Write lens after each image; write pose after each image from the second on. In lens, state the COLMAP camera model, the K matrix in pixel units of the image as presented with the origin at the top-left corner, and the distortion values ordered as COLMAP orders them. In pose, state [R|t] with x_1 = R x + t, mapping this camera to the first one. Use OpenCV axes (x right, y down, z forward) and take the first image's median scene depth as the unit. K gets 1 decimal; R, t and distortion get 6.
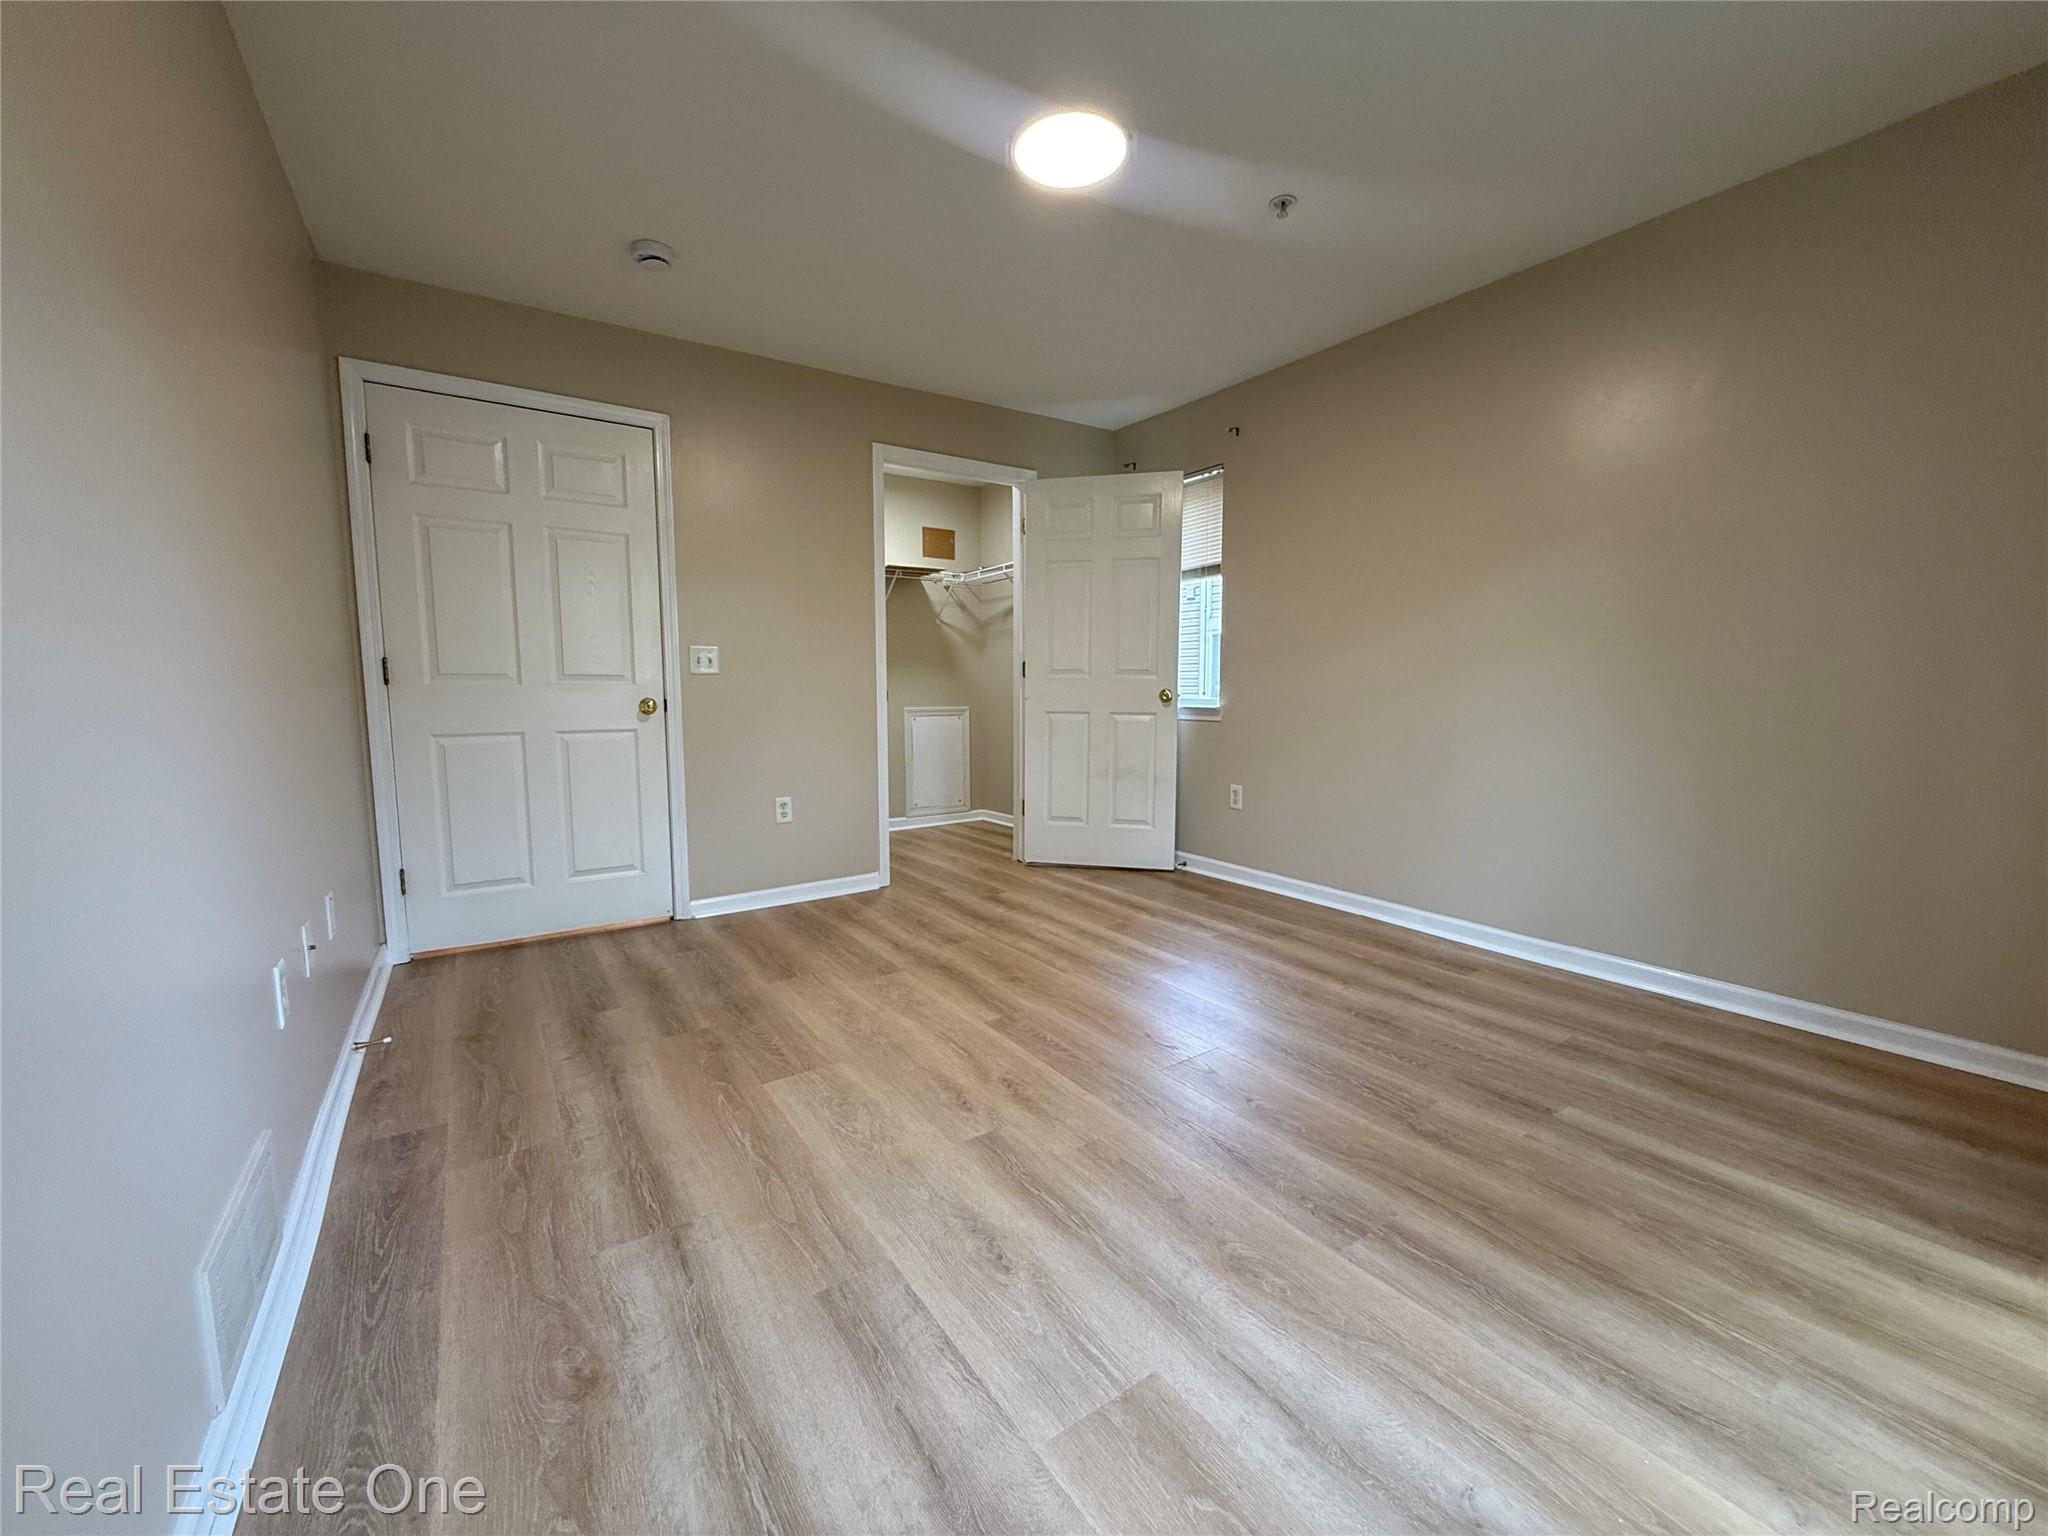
lens RADIAL K [[808.1, 0, 1020.8], [0, 808.1, 771.9], [0, 0, 1]] dist [-0.001623, 0.000041]
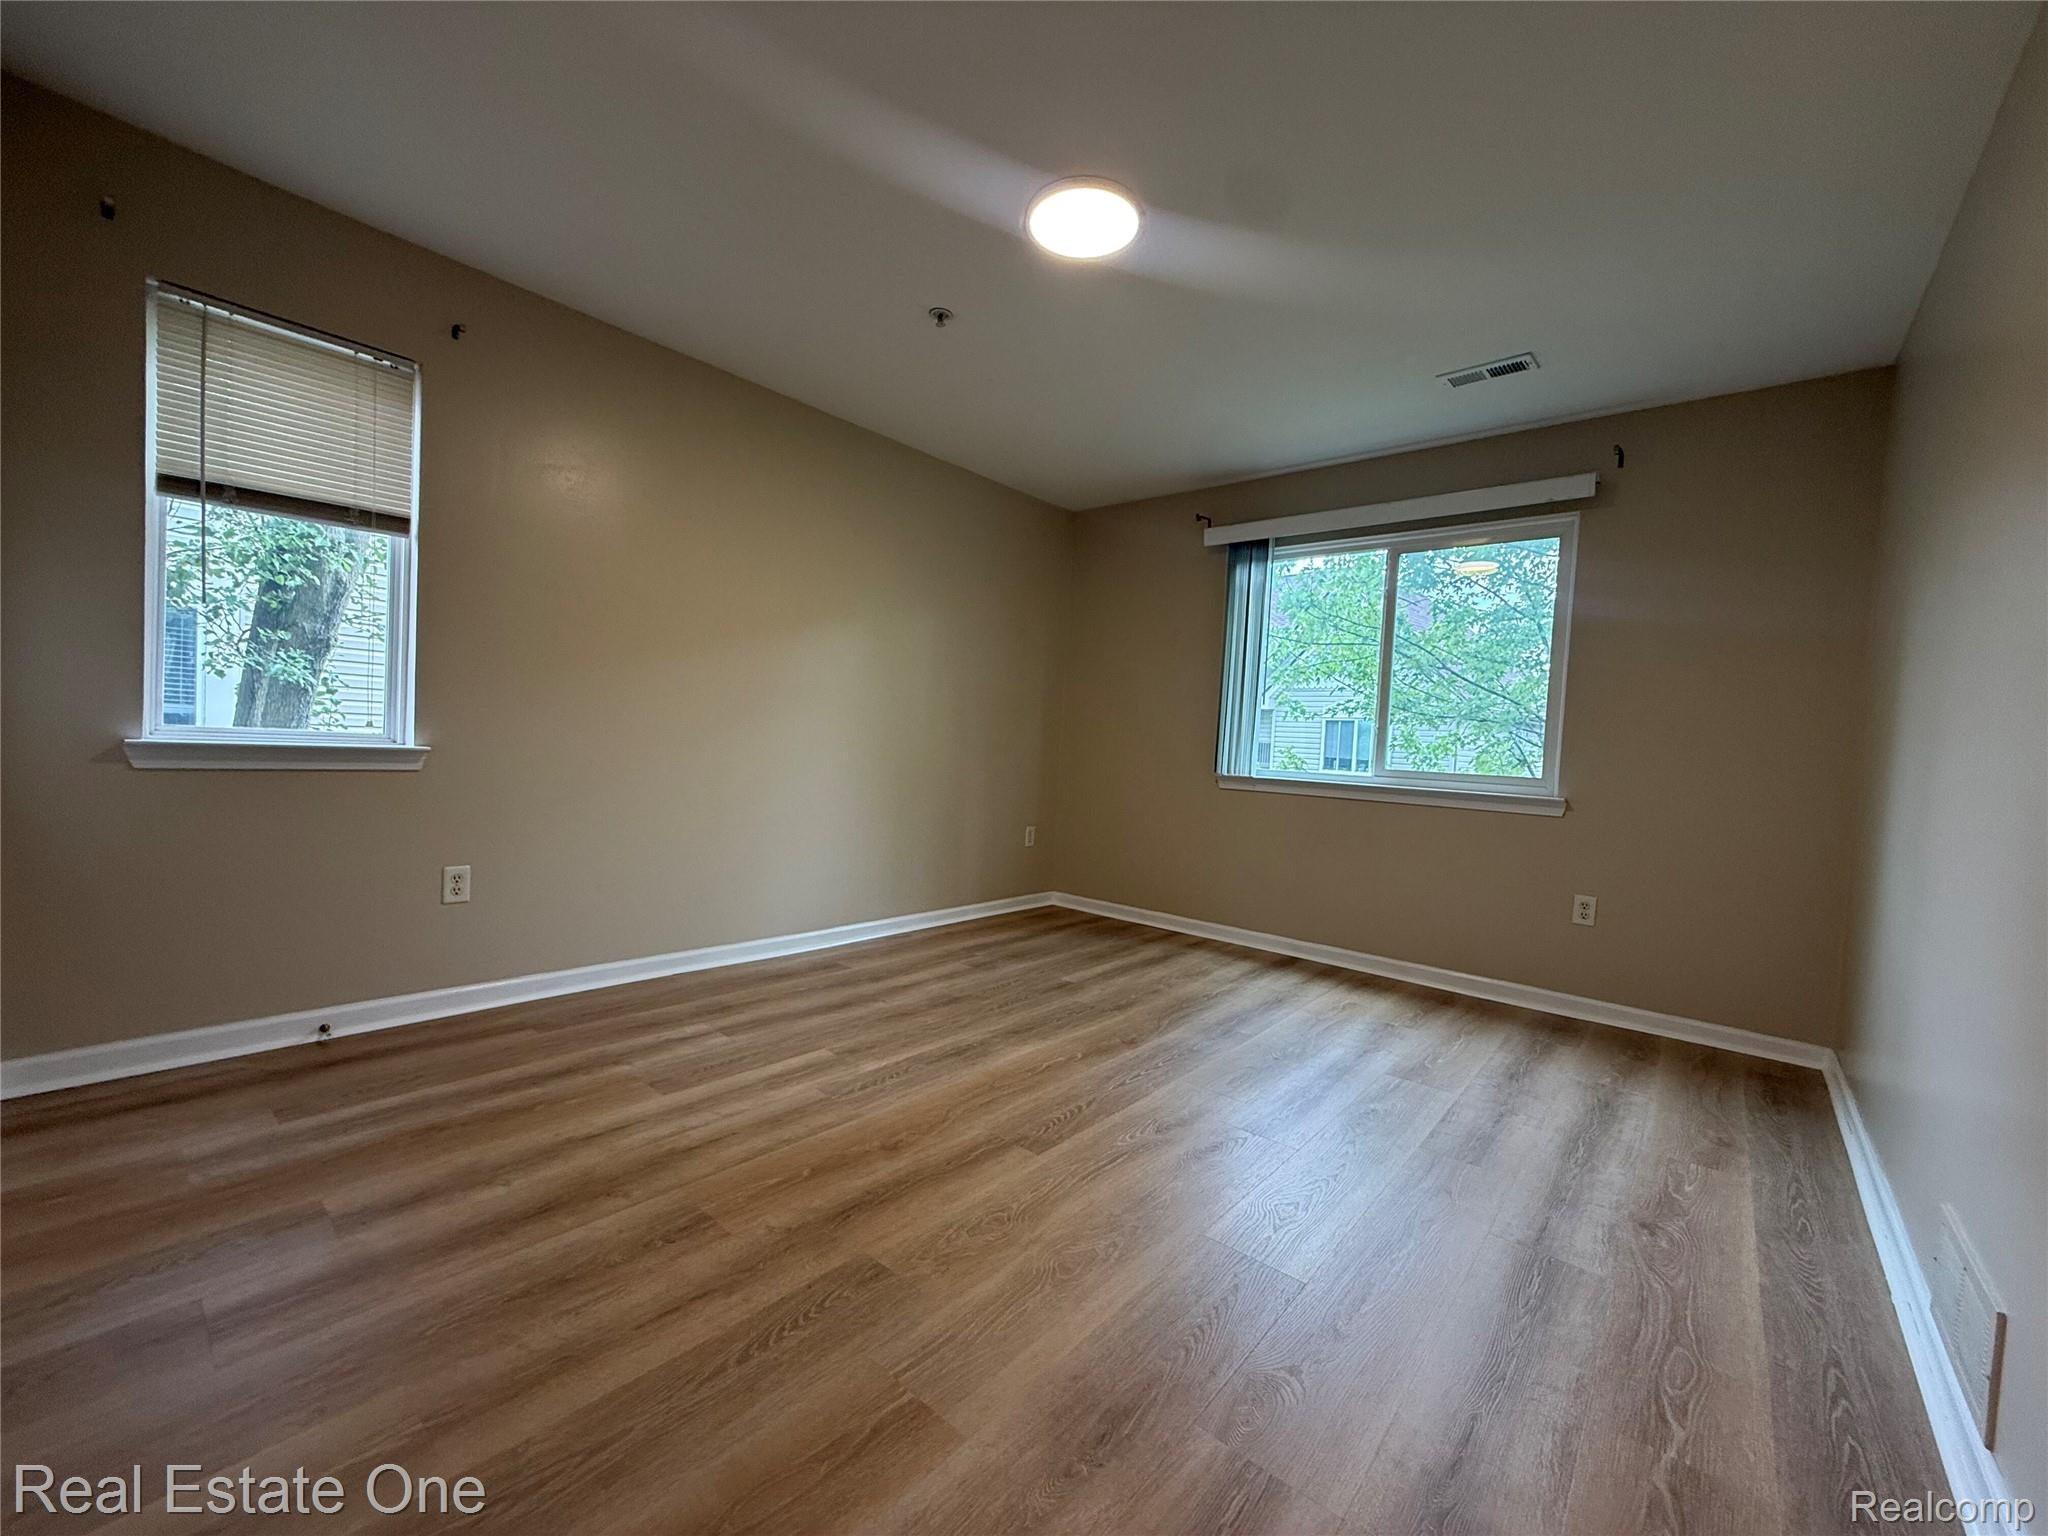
lens RADIAL K [[808.1, 0, 1020.8], [0, 808.1, 771.9], [0, 0, 1]] dist [-0.001623, 0.000041]
pose [[-0.258409, -0.040476, 0.965187, -0.719097], [0.055582, 0.996844, 0.056685, -0.107000], [-0.964435, 0.068295, -0.255343, 1.066458]]
